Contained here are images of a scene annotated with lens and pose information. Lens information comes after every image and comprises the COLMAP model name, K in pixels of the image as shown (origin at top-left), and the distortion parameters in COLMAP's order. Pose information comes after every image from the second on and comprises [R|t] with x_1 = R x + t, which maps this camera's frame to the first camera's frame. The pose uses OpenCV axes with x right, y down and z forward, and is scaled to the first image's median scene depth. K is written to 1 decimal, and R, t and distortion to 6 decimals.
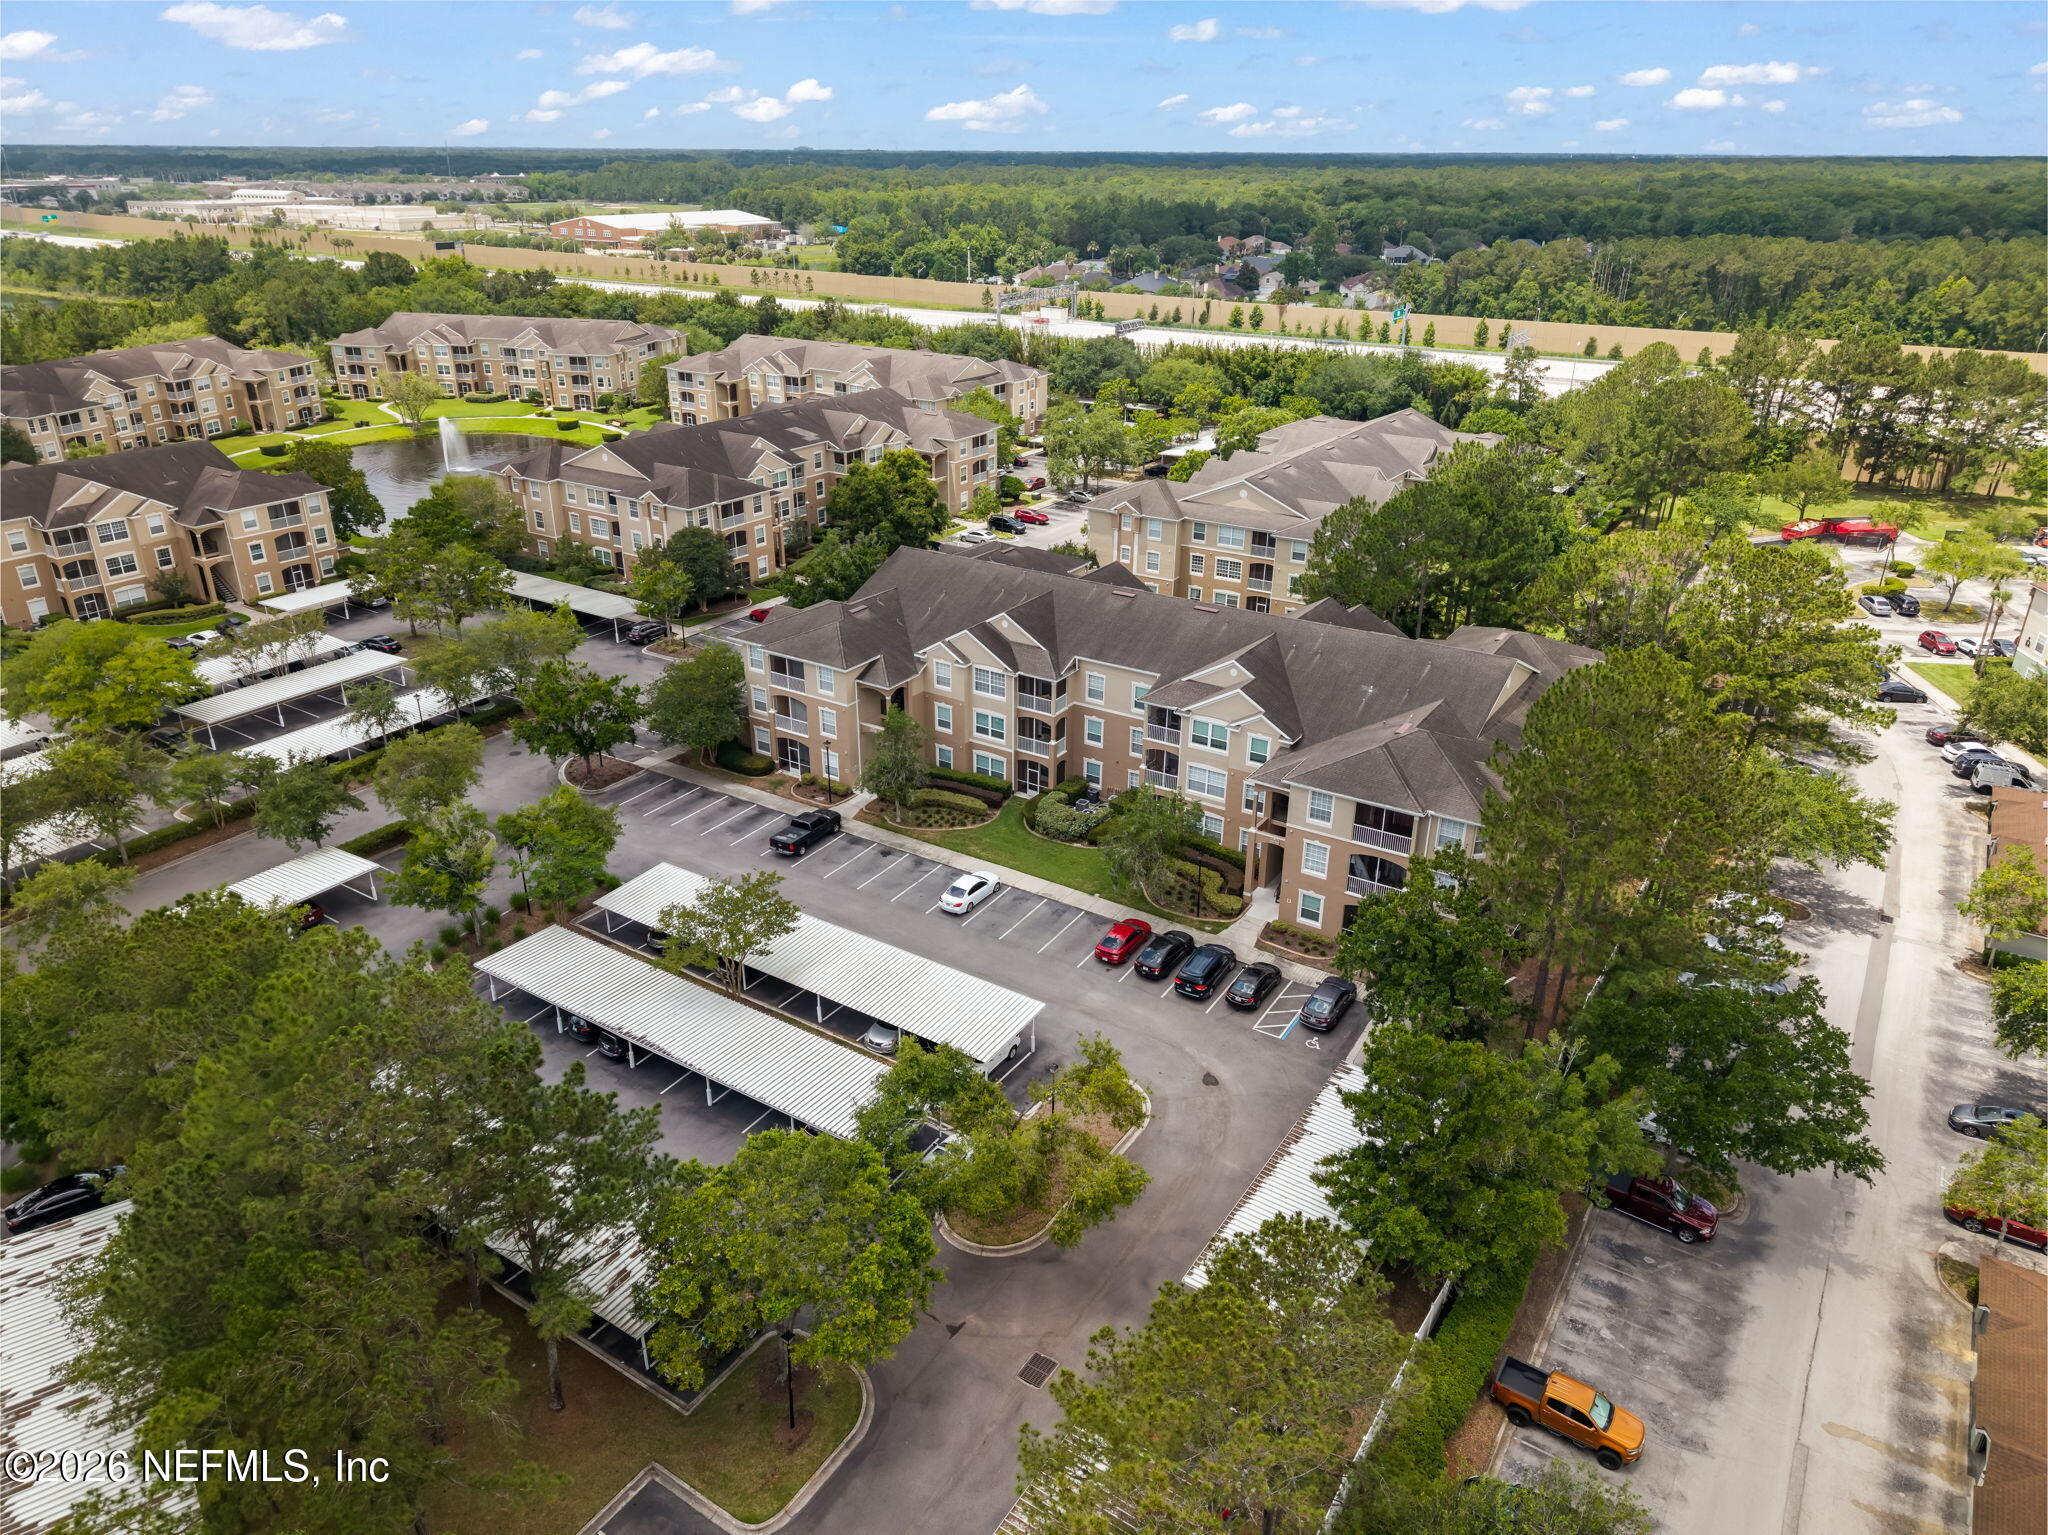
lens RADIAL K [[1344.8, 0, 1024.0], [0, 1344.8, 767.5], [0, 0, 1]] dist [-0.006835, -0.001955]
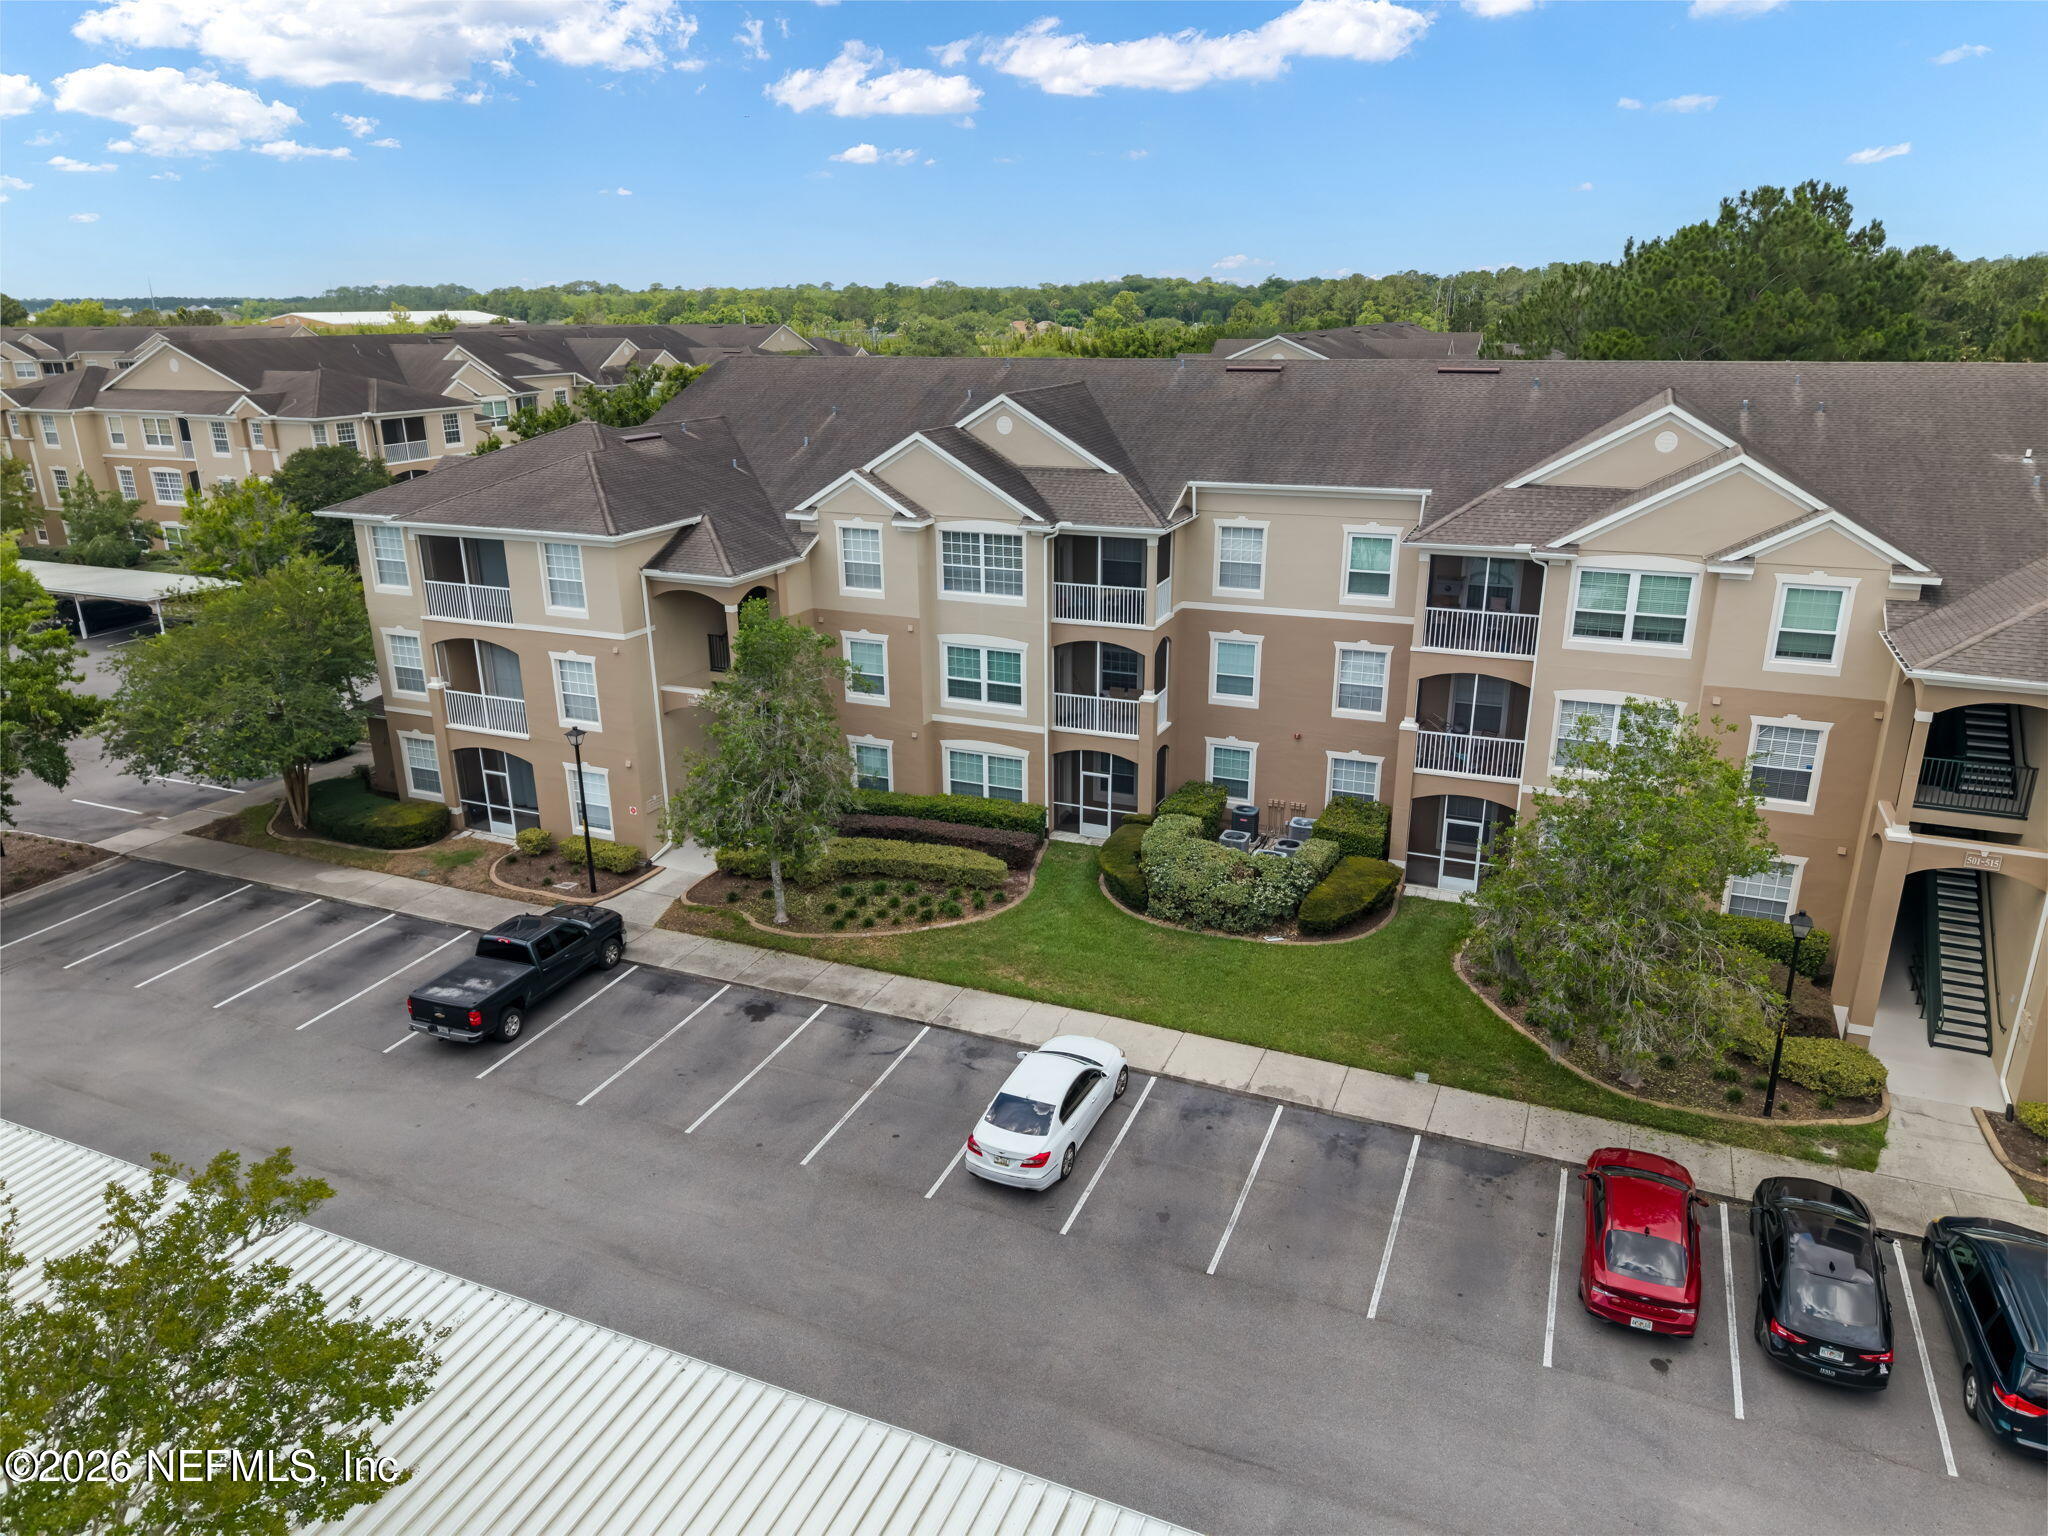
lens RADIAL K [[1344.8, 0, 1024.0], [0, 1344.8, 768.0], [0, 0, 1]] dist [-0.006835, -0.001955]
pose [[0.985415, -0.066877, 0.156478, -0.080392], [0.081822, 0.992475, -0.091097, 0.036364], [-0.149208, 0.102571, 0.983471, 0.599840]]
